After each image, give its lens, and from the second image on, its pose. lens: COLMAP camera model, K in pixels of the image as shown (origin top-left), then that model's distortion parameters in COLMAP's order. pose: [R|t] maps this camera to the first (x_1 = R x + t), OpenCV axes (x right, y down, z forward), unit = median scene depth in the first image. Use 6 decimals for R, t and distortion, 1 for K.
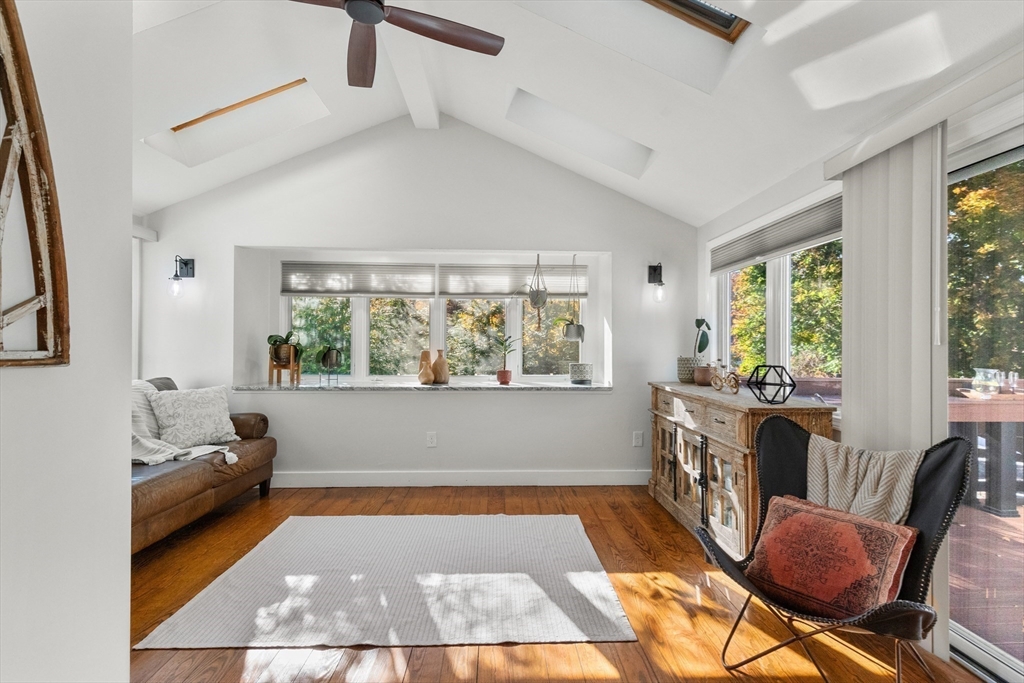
lens RADIAL K [[463.6, 0, 510.1], [0, 463.6, 340.8], [0, 0, 1]] dist [-0.001925, -0.000105]
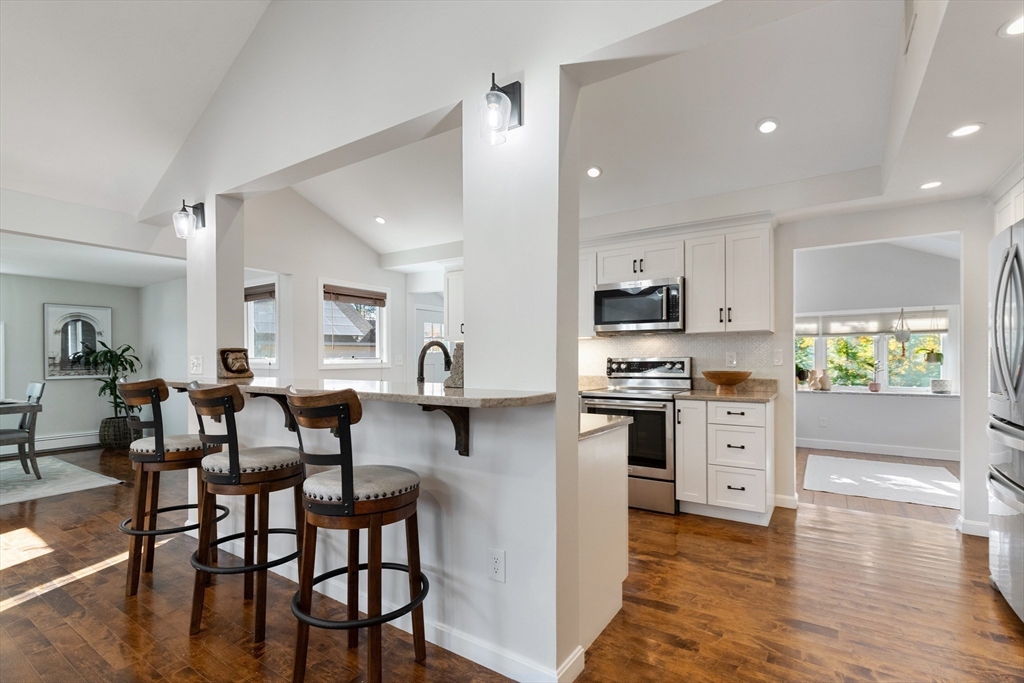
lens RADIAL K [[463.6, 0, 526.8], [0, 463.6, 360.3], [0, 0, 1]] dist [-0.001925, -0.000105]
pose [[0.816311, -0.006919, -0.577571, -0.067286], [0.011565, 0.999924, 0.004366, -0.032371], [0.577497, -0.010244, 0.816329, -0.926014]]
